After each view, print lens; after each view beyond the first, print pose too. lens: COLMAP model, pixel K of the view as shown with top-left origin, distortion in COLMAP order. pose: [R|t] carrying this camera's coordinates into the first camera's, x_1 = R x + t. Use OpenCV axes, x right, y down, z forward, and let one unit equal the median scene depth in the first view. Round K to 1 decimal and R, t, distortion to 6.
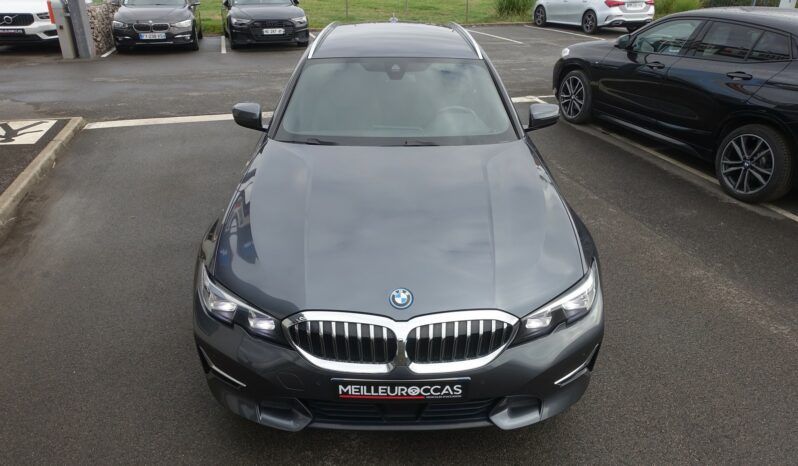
lens RADIAL K [[545.7, 0, 399.0], [0, 545.7, 233.0], [0, 0, 1]] dist [-0.003495, 0.003078]
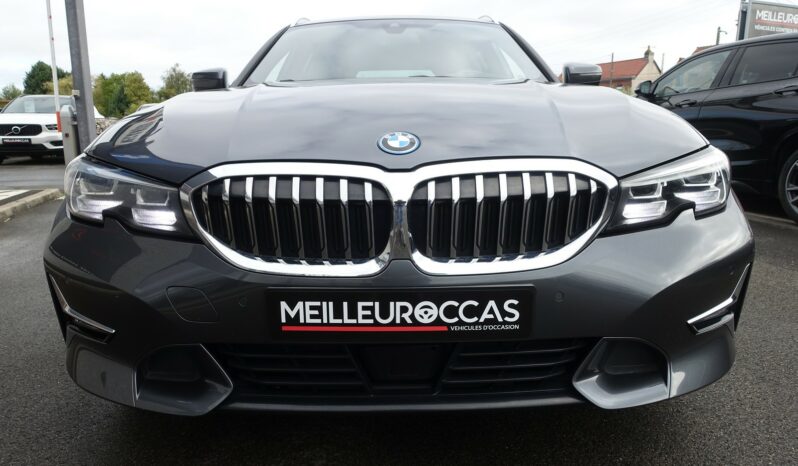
lens RADIAL K [[545.7, 0, 399.0], [0, 545.7, 233.0], [0, 0, 1]] dist [-0.003495, 0.003078]
pose [[0.999782, -0.016986, -0.012179, 0.009169], [0.013367, 0.967575, -0.252229, 0.344655], [0.016069, 0.252011, 0.967591, 0.483804]]
